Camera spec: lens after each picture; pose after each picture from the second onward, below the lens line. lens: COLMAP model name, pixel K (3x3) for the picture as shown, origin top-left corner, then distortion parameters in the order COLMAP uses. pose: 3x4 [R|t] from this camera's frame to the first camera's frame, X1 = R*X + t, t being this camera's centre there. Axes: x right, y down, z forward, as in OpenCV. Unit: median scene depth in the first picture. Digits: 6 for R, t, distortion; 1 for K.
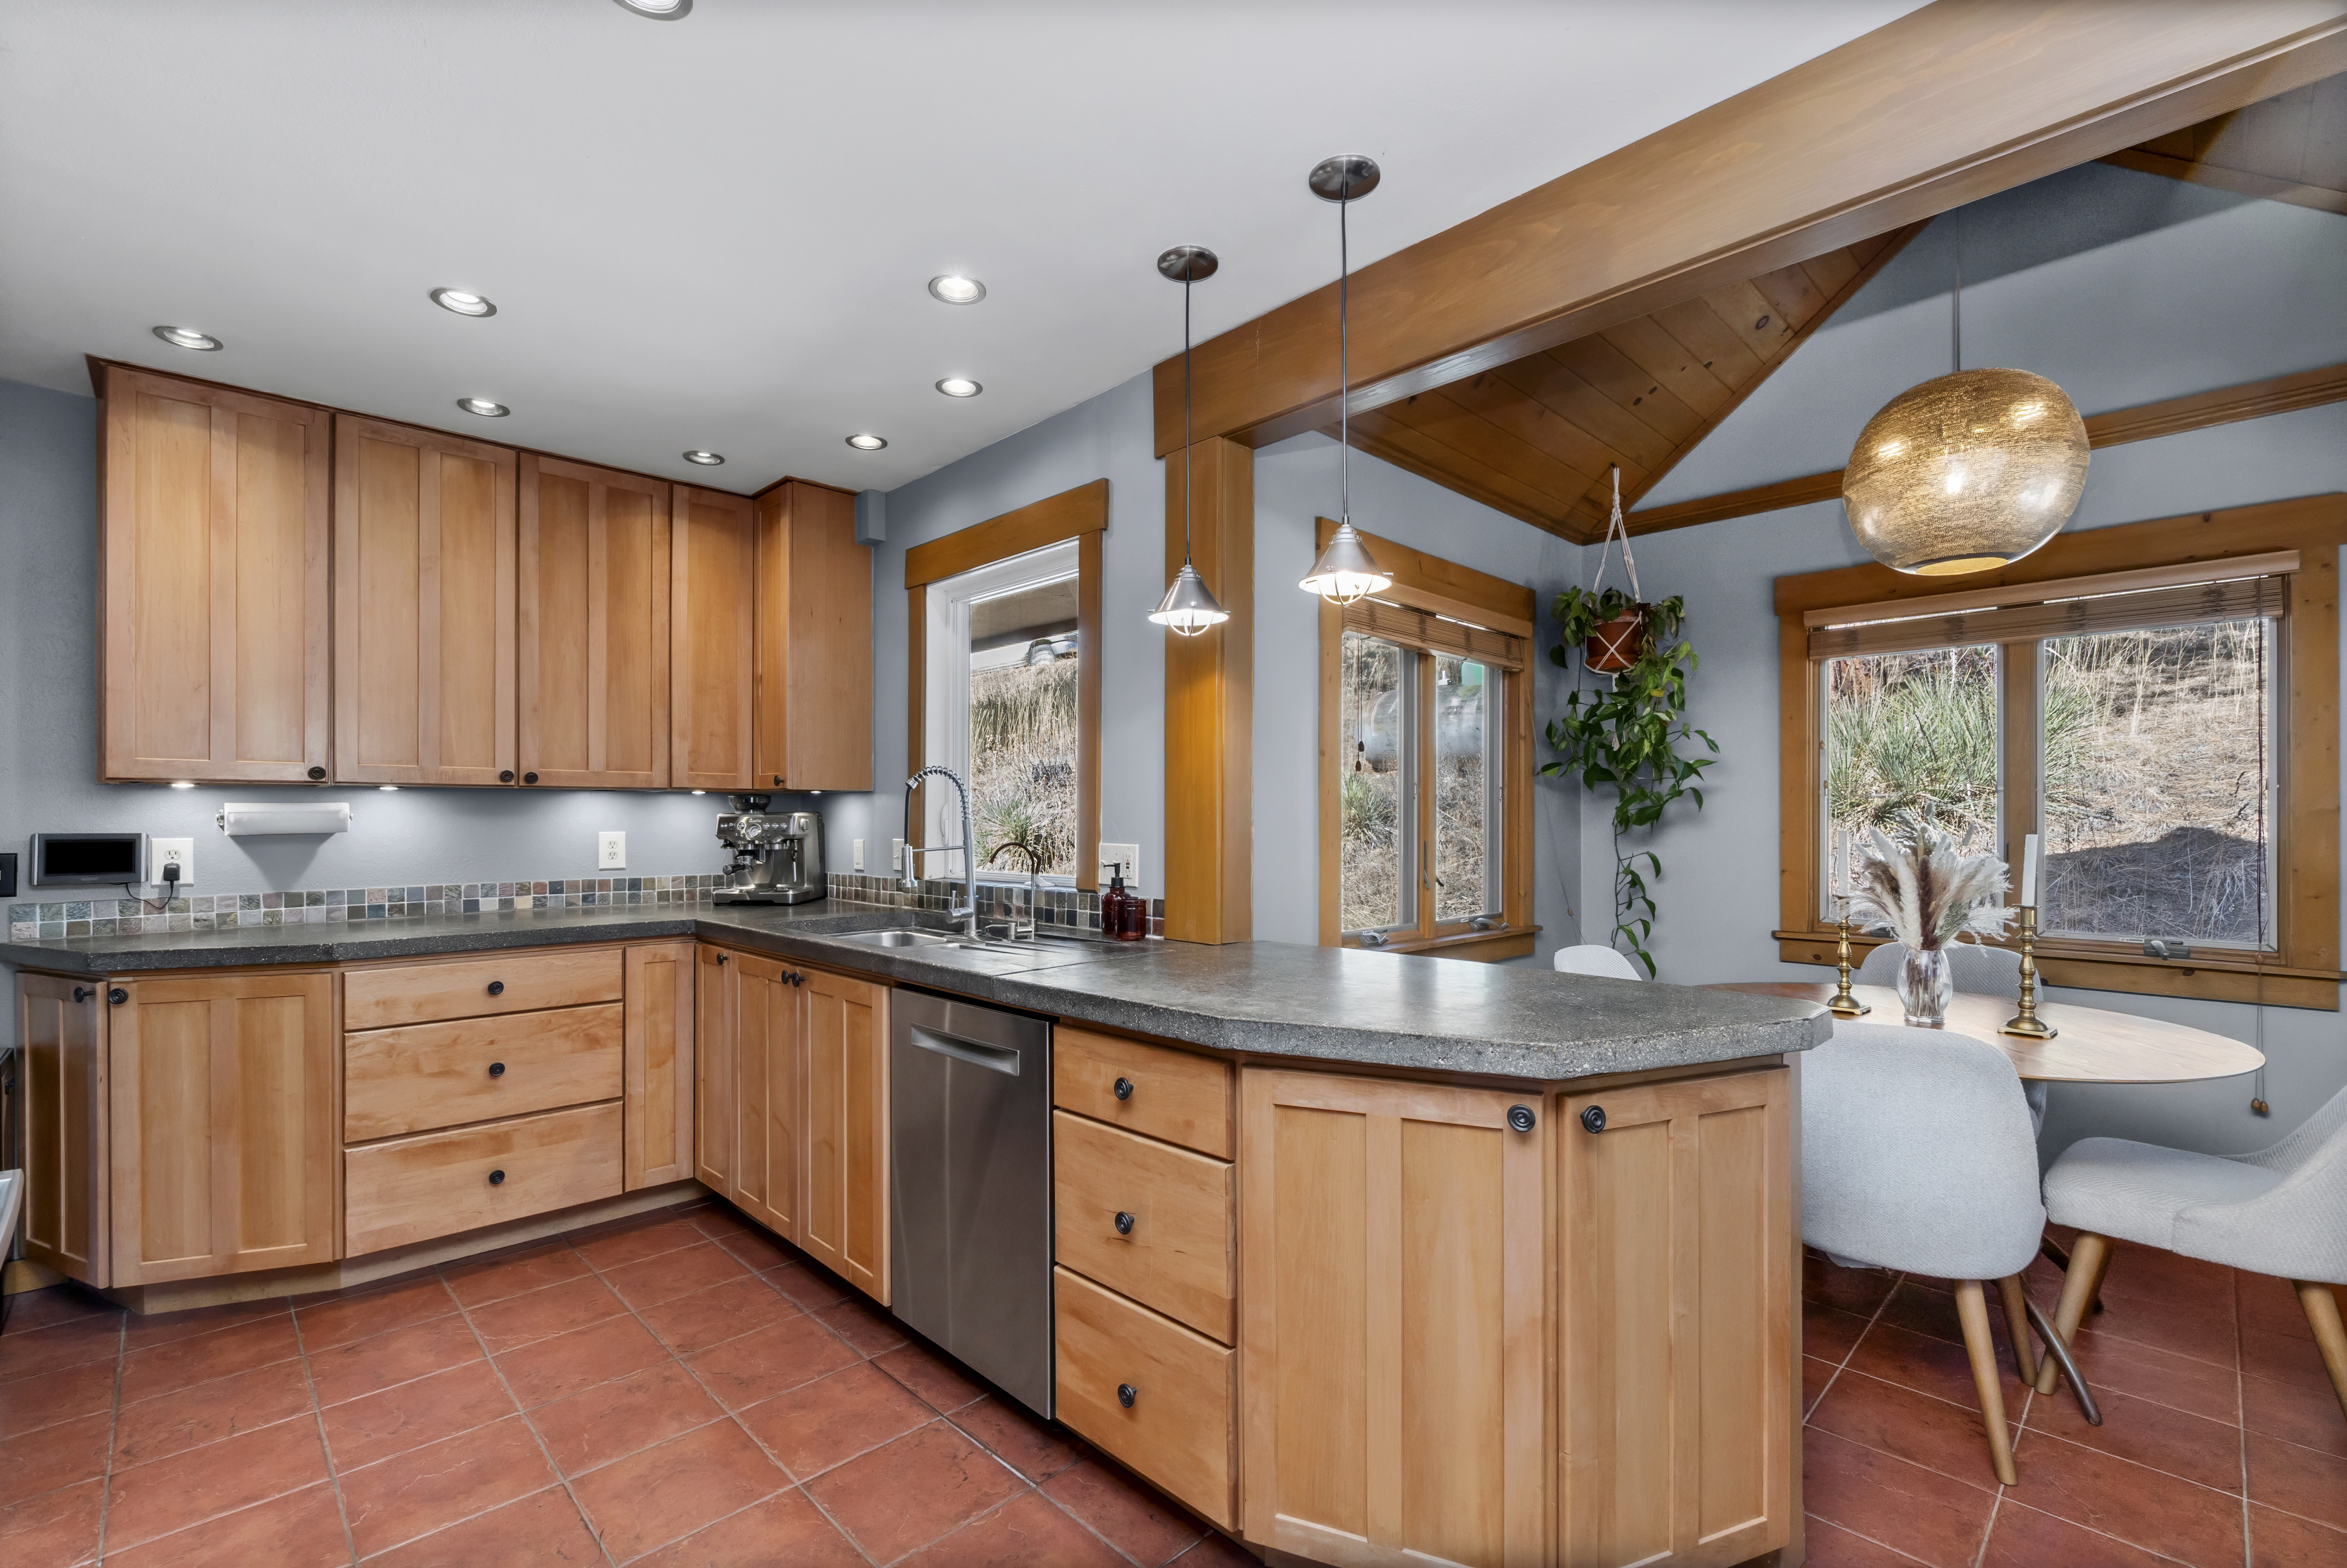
lens RADIAL K [[1020.7, 0, 1168.7], [0, 1020.7, 812.0], [0, 0, 1]] dist [-0.002997, -0.000420]
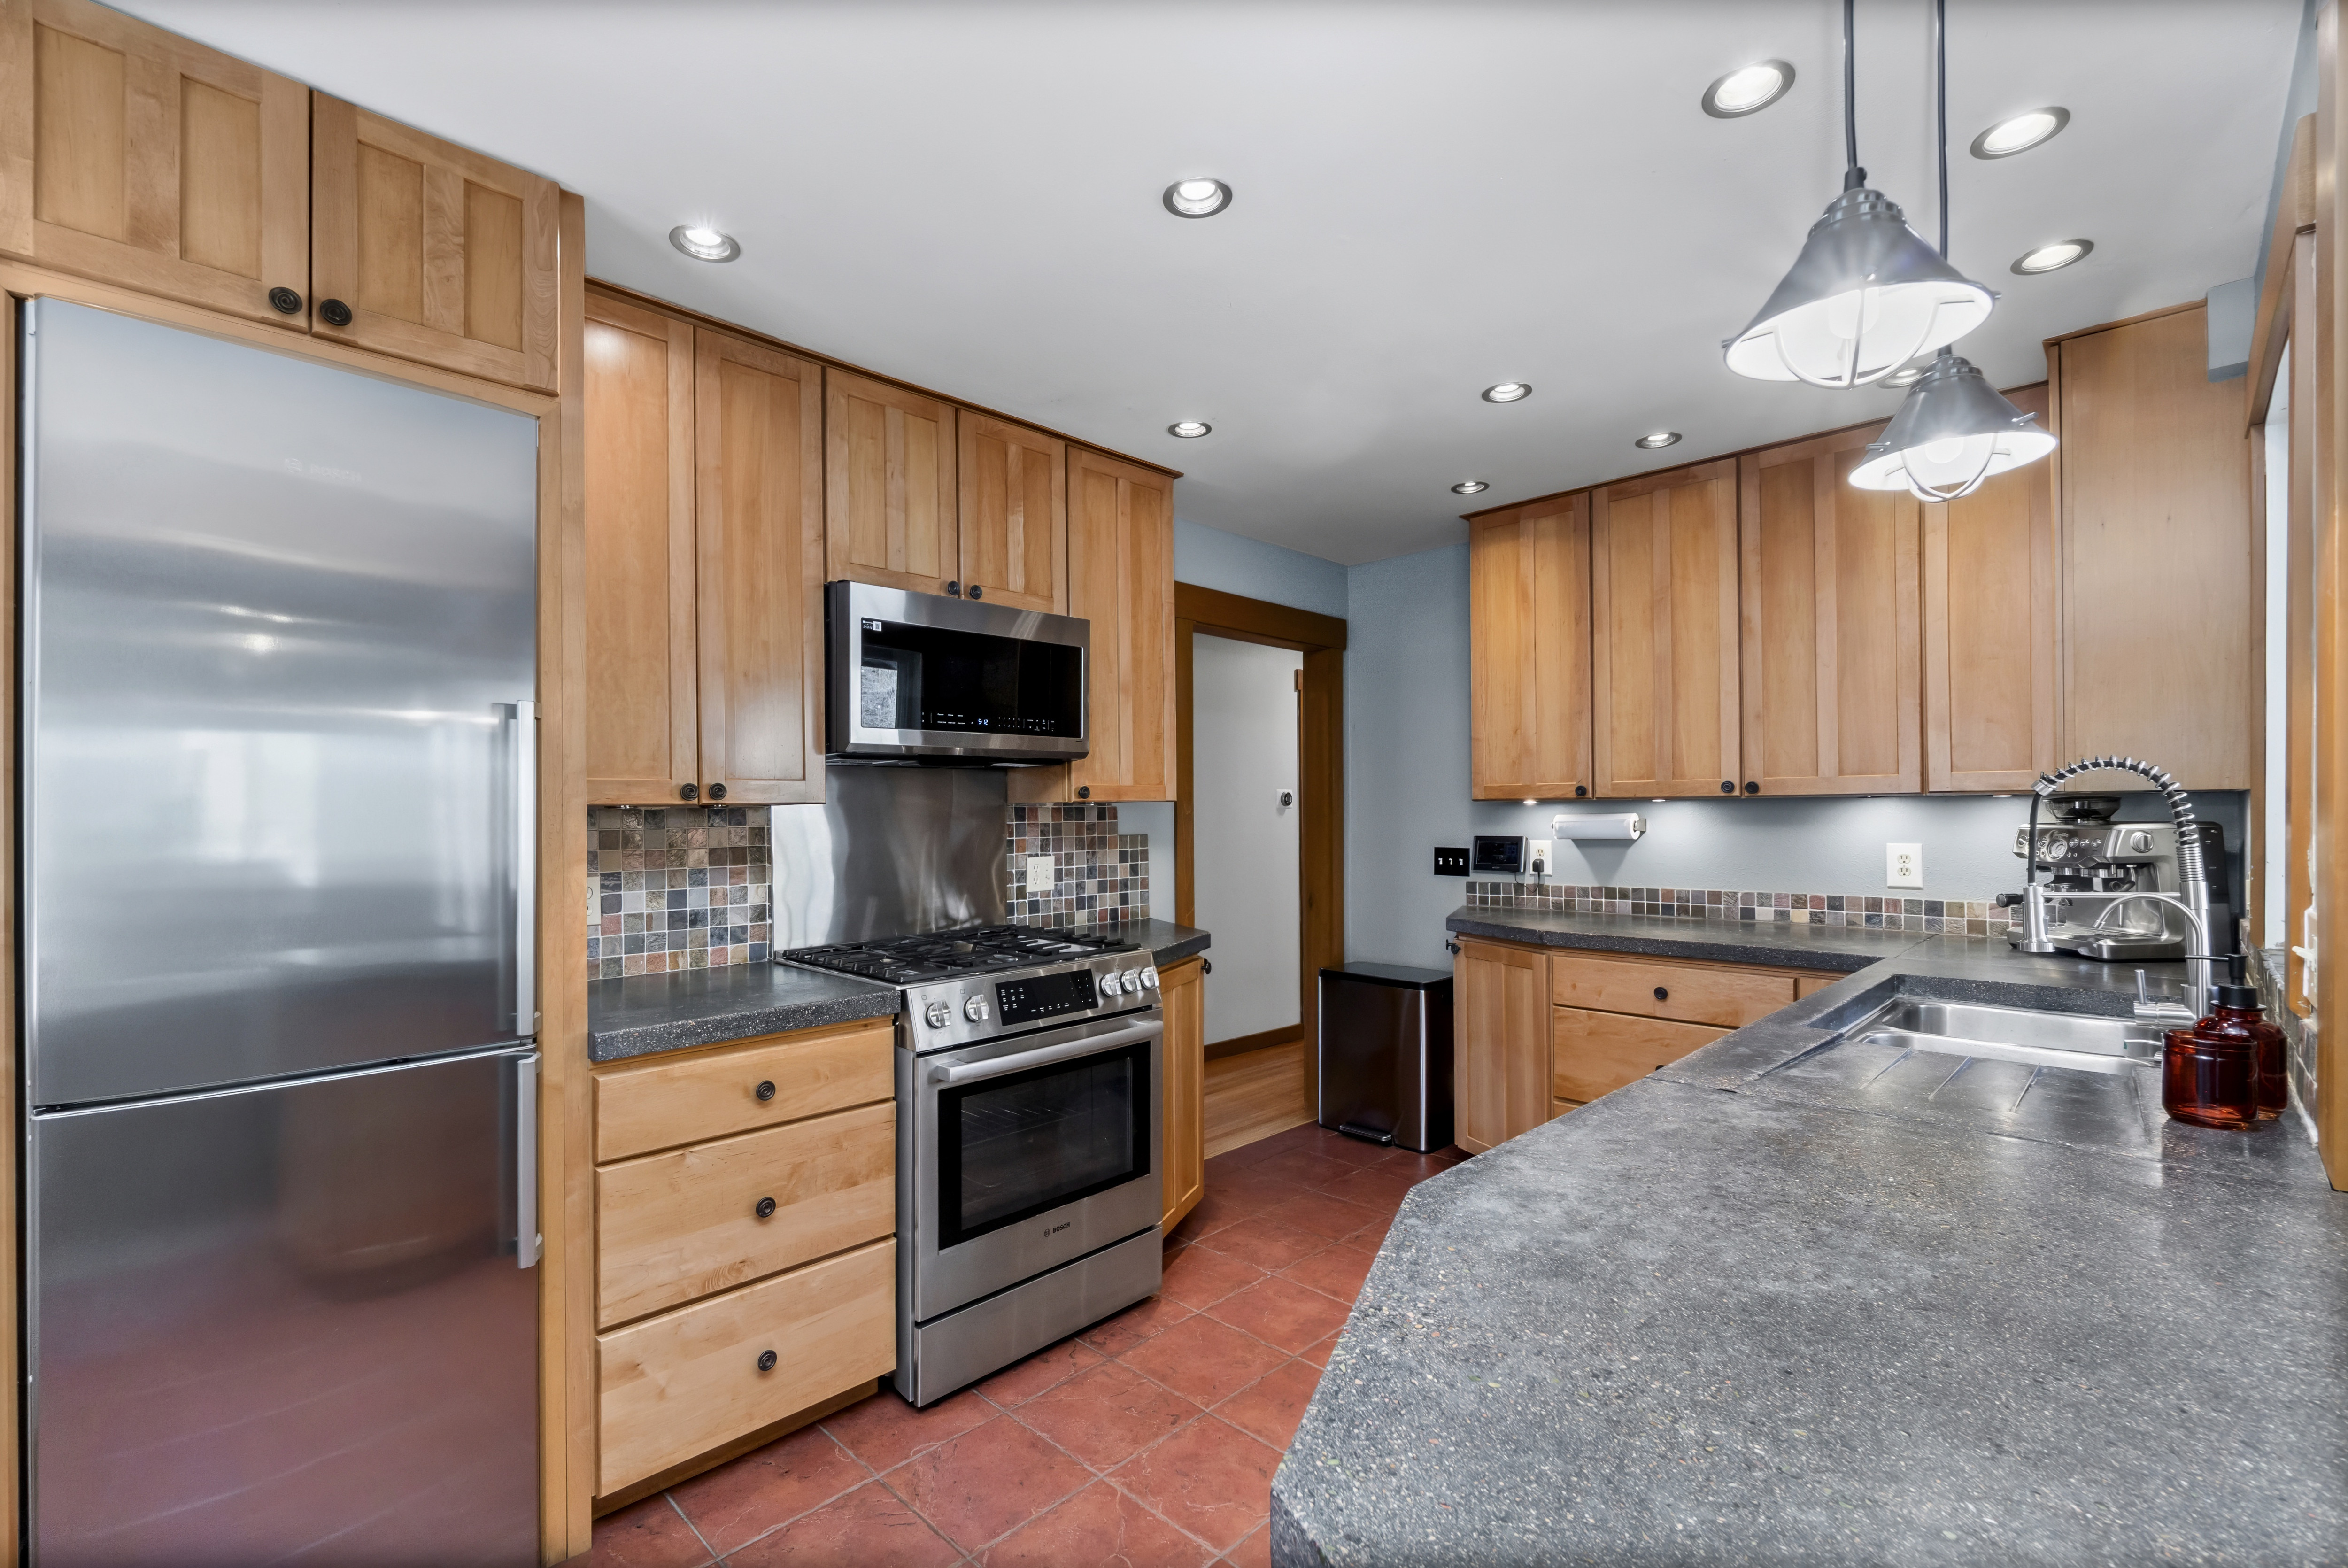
lens RADIAL K [[1047.6, 0, 1170.9], [0, 1047.6, 800.1], [0, 0, 1]] dist [-0.002608, -0.000252]
pose [[0.017070, -0.007505, -0.999826, 0.409965], [0.013457, 0.999883, -0.007275, -0.024540], [0.999764, -0.013330, 0.017169, 0.484926]]
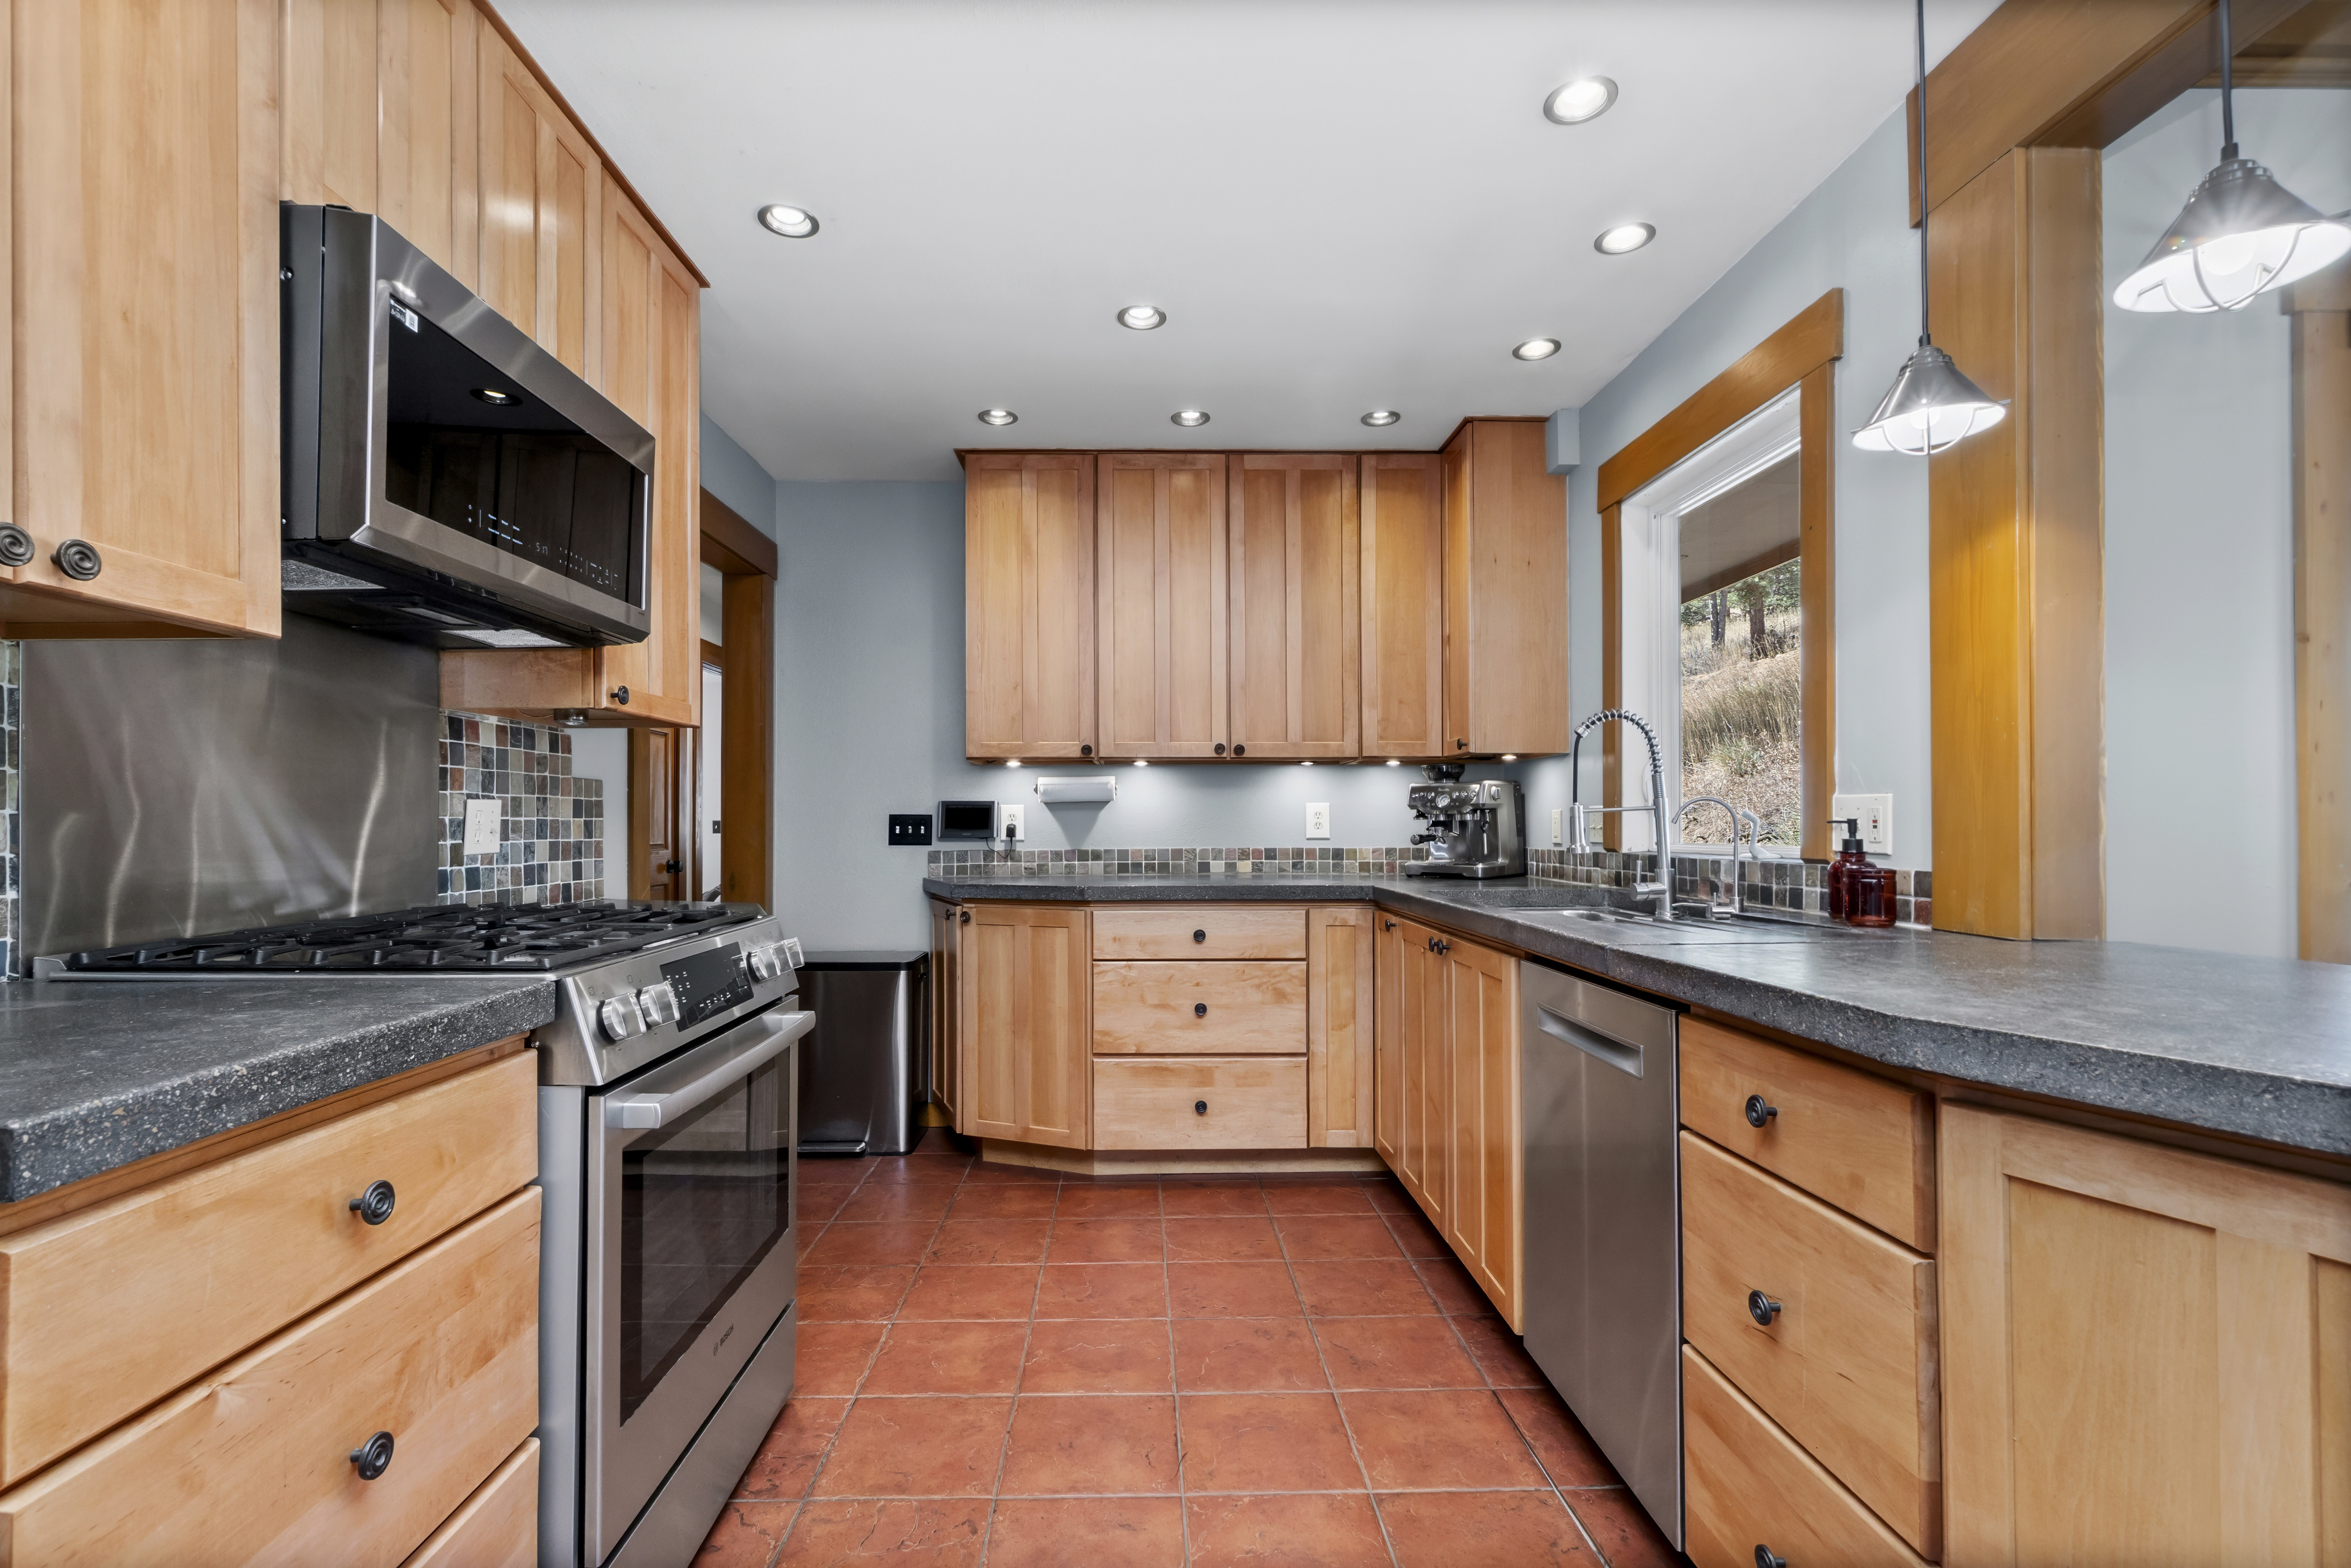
lens RADIAL K [[1054.7, 0, 1170.1], [0, 1054.7, 810.5], [0, 0, 1]] dist [0.003754, -0.000079]
pose [[0.735993, -0.010716, -0.676904, 0.095523], [0.006259, 0.999940, -0.009025, 0.046590], [0.676960, 0.002405, 0.736016, 0.133799]]
